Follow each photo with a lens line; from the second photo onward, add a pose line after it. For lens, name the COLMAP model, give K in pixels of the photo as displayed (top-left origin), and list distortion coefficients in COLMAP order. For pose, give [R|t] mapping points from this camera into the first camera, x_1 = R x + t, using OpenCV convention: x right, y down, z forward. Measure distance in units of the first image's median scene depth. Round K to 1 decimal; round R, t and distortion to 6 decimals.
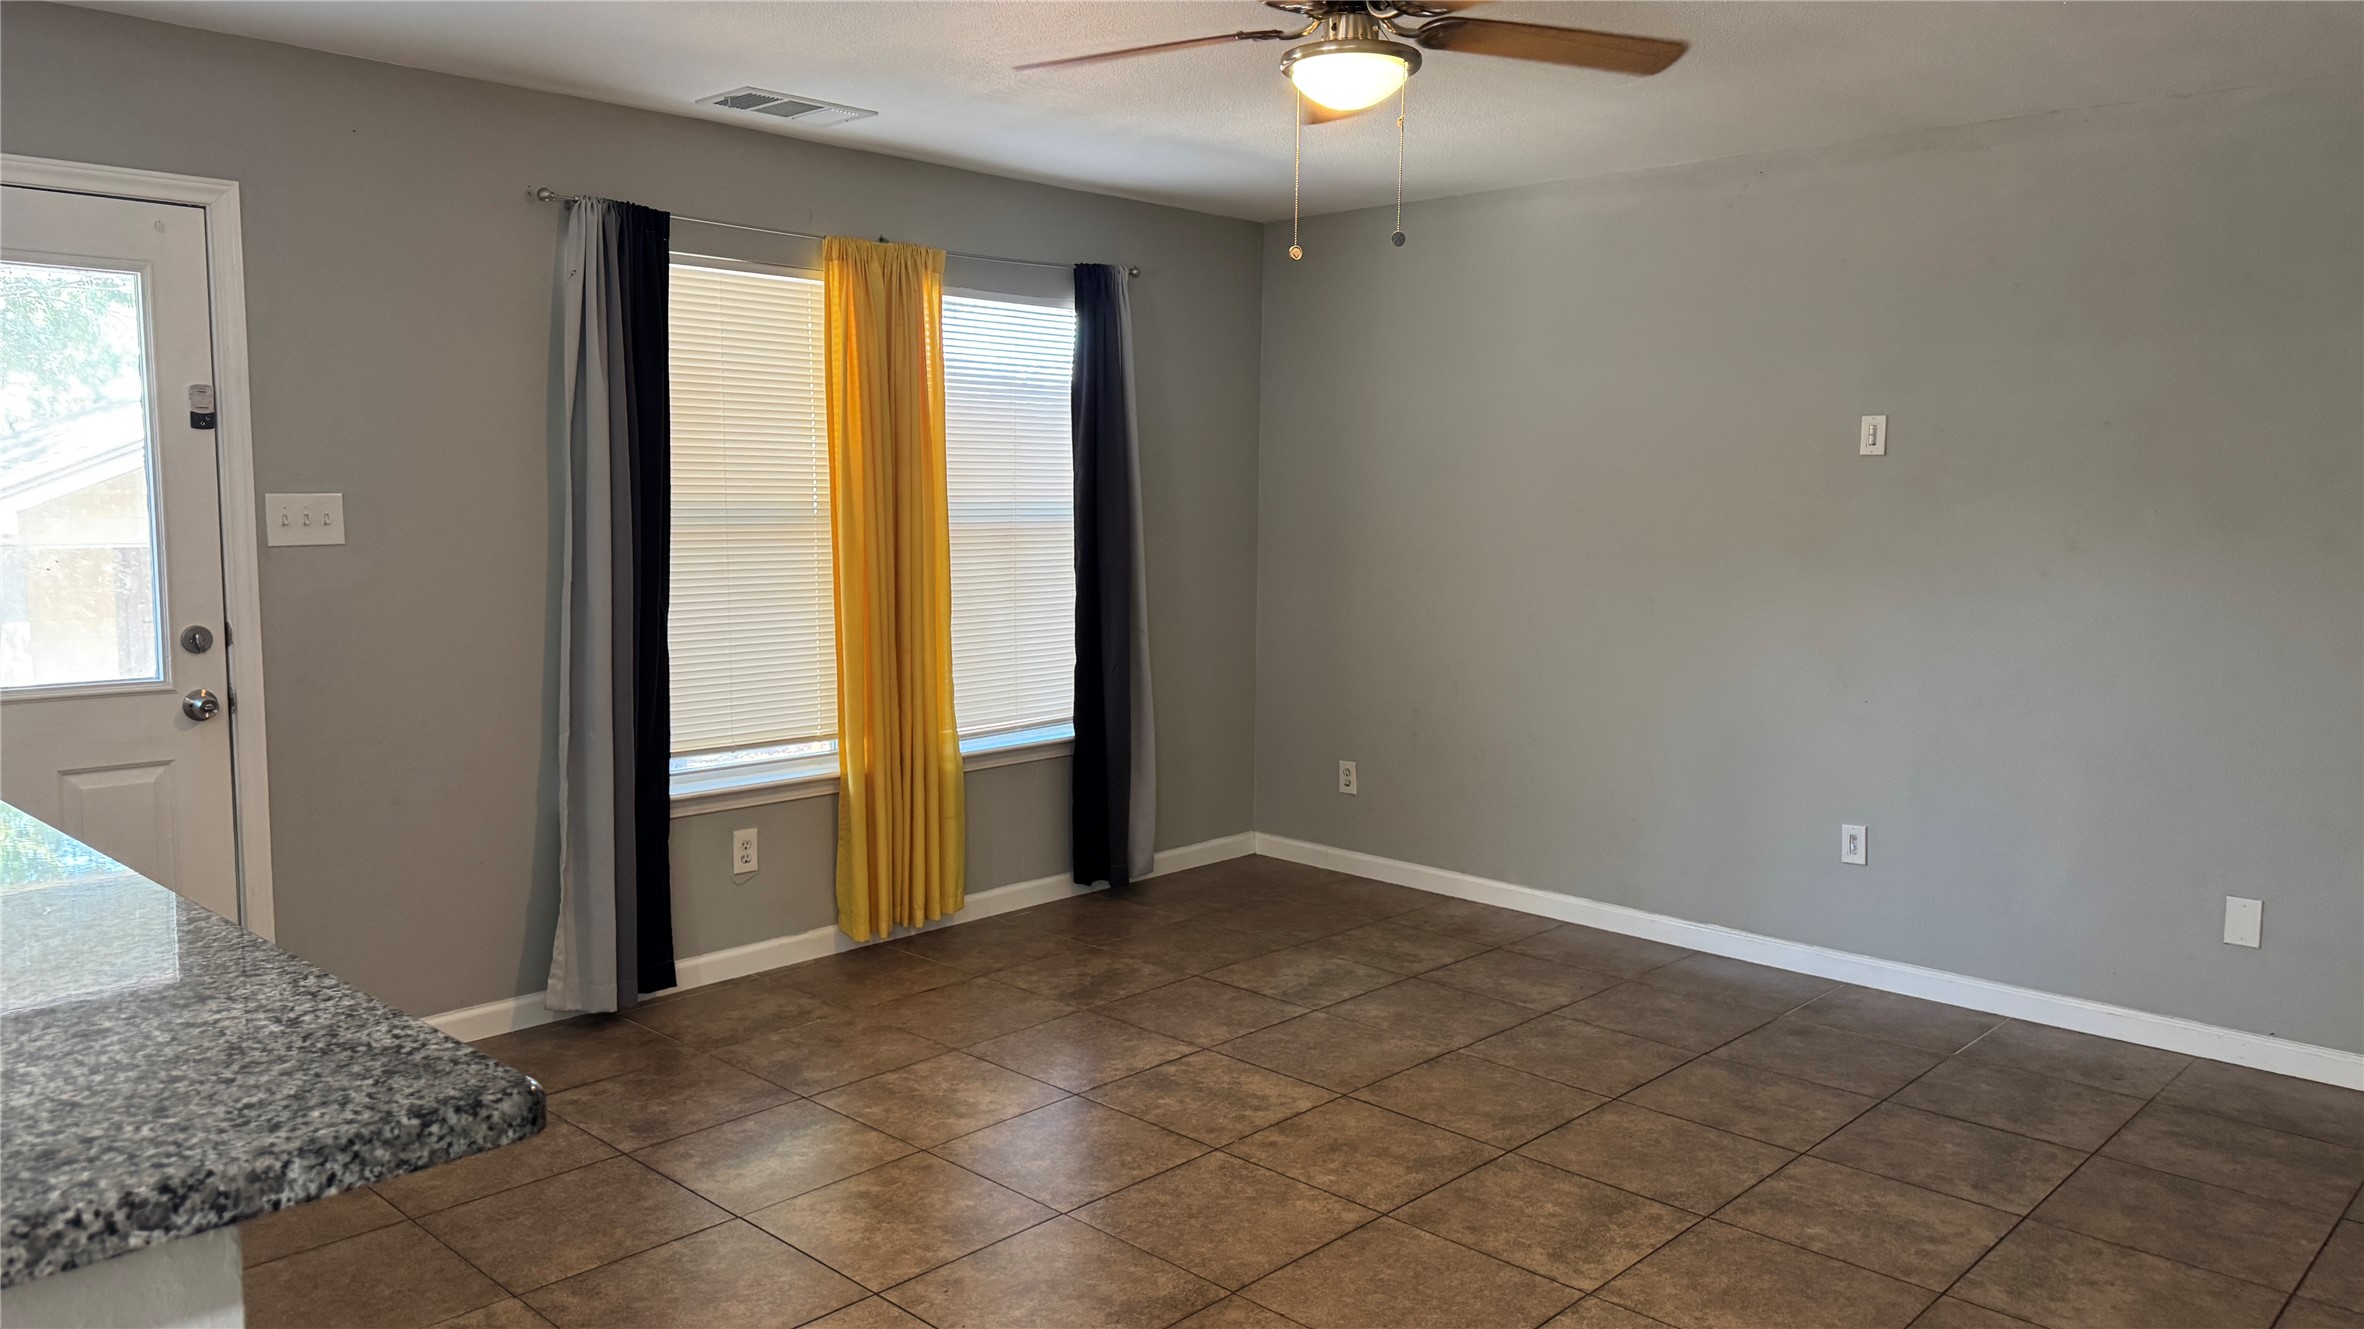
lens RADIAL K [[1725.4, 0, 1182.0], [0, 1725.4, 664.5], [0, 0, 1]] dist [0.078712, -0.102088]
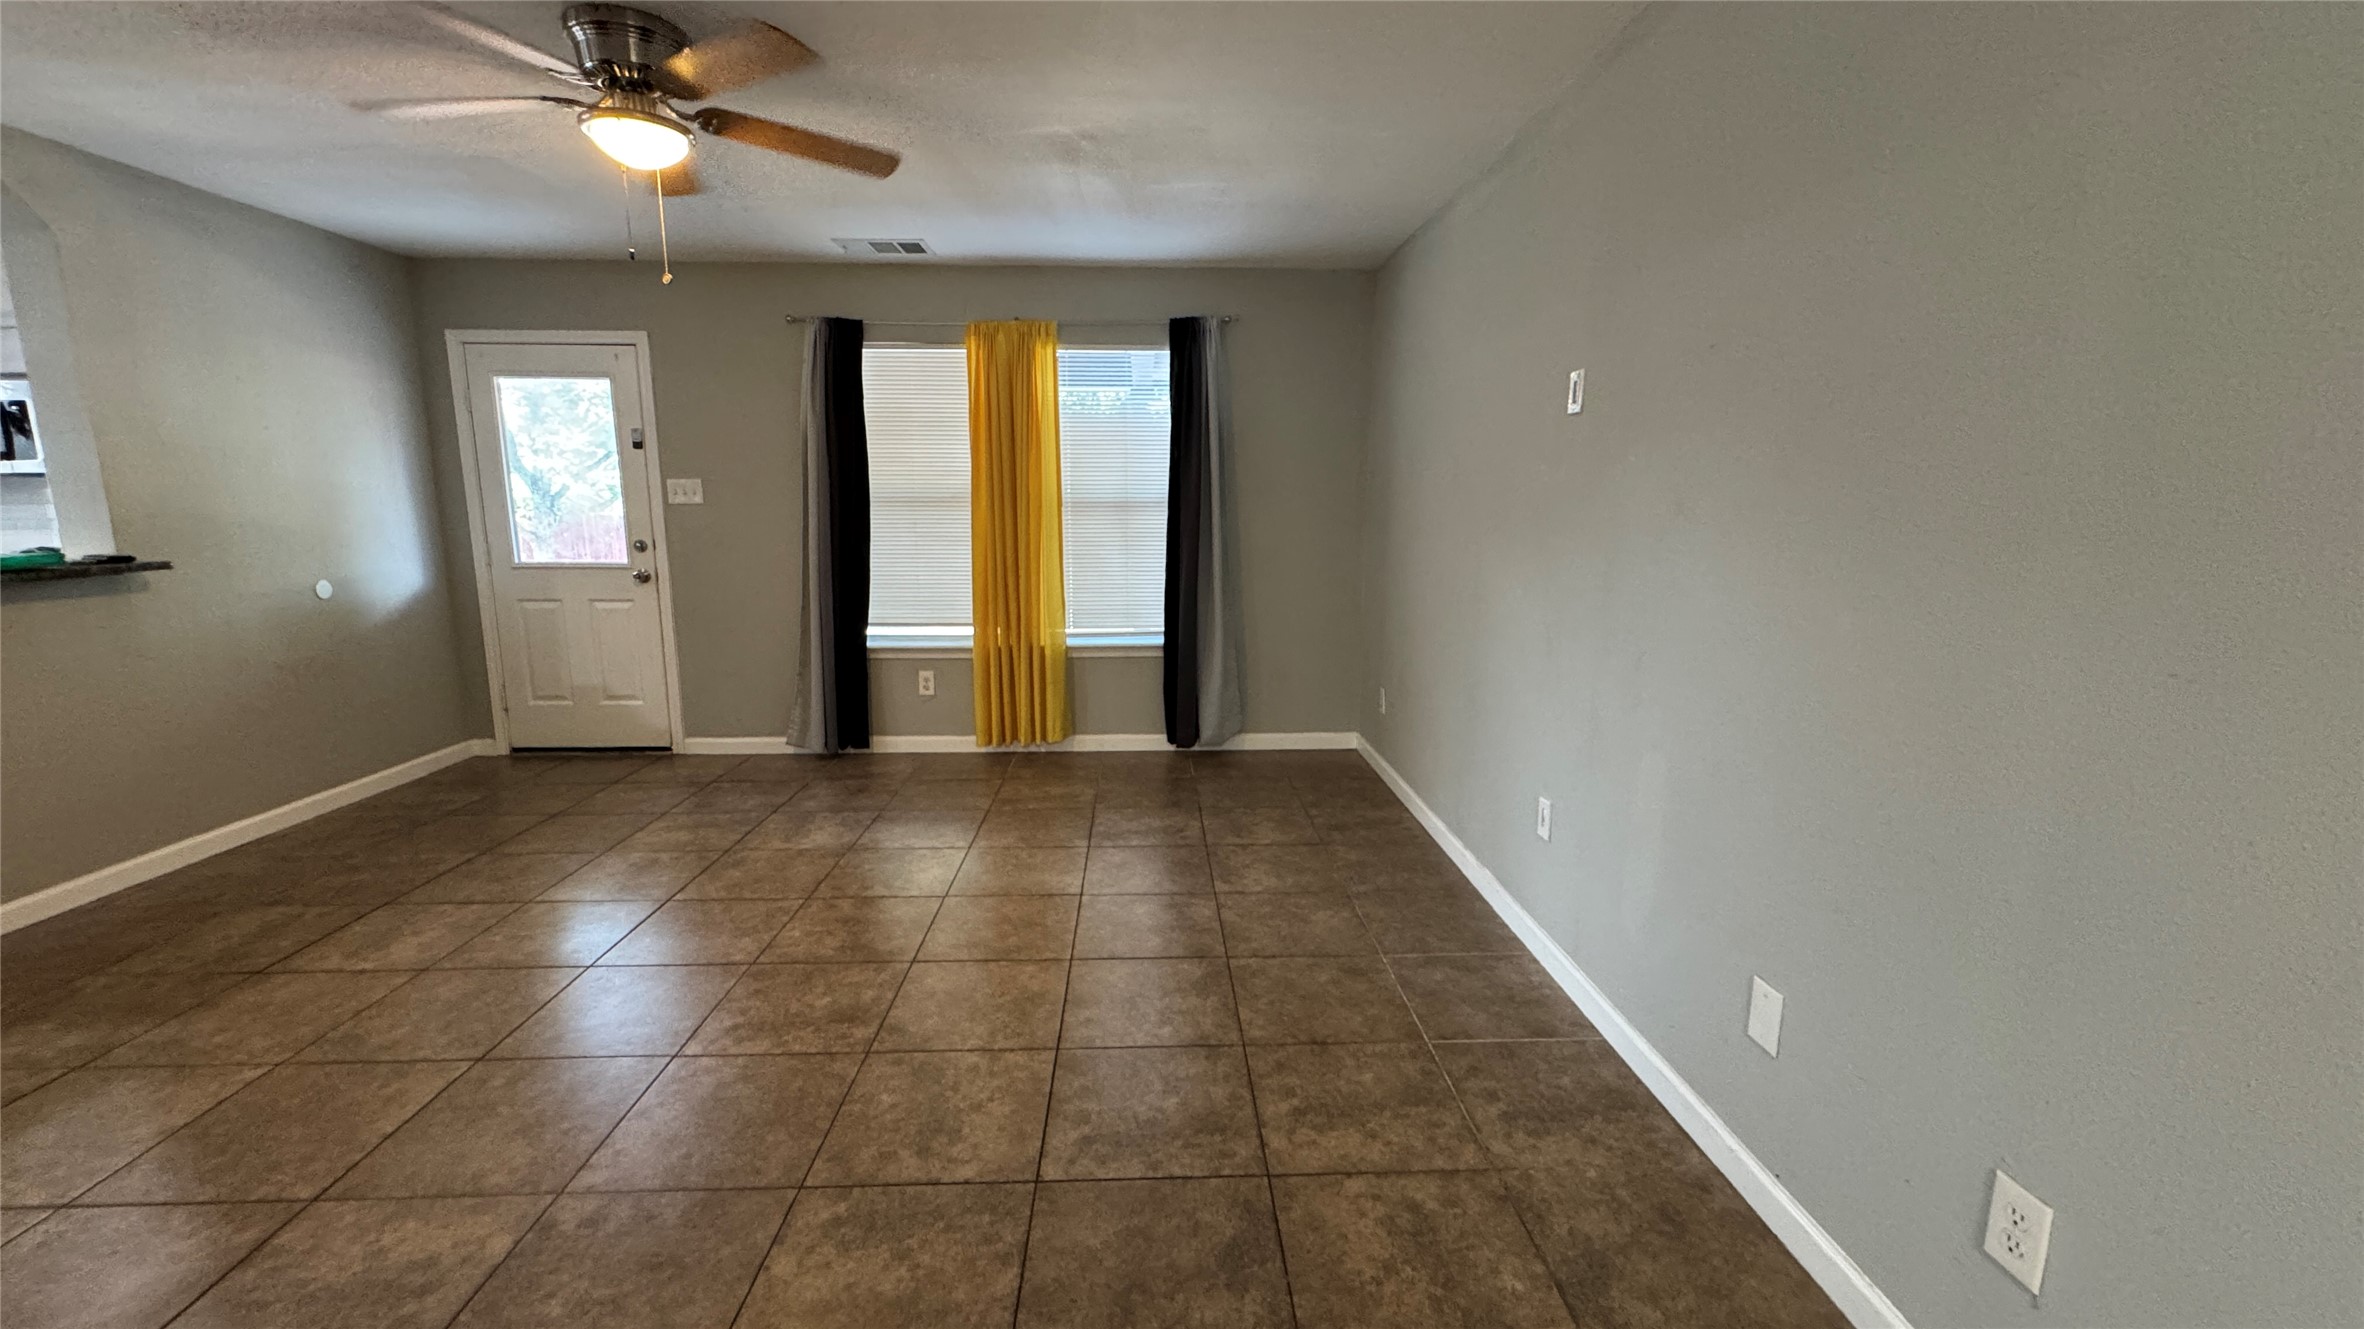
lens RADIAL K [[964.3, 0, 1170.8], [0, 964.3, 673.8], [0, 0, 1]] dist [-0.000220, 0.000022]
pose [[0.708580, 0.119446, -0.695447, 0.619876], [-0.073108, 0.992692, 0.096009, -0.015672], [0.701833, -0.017187, 0.712135, 0.478094]]
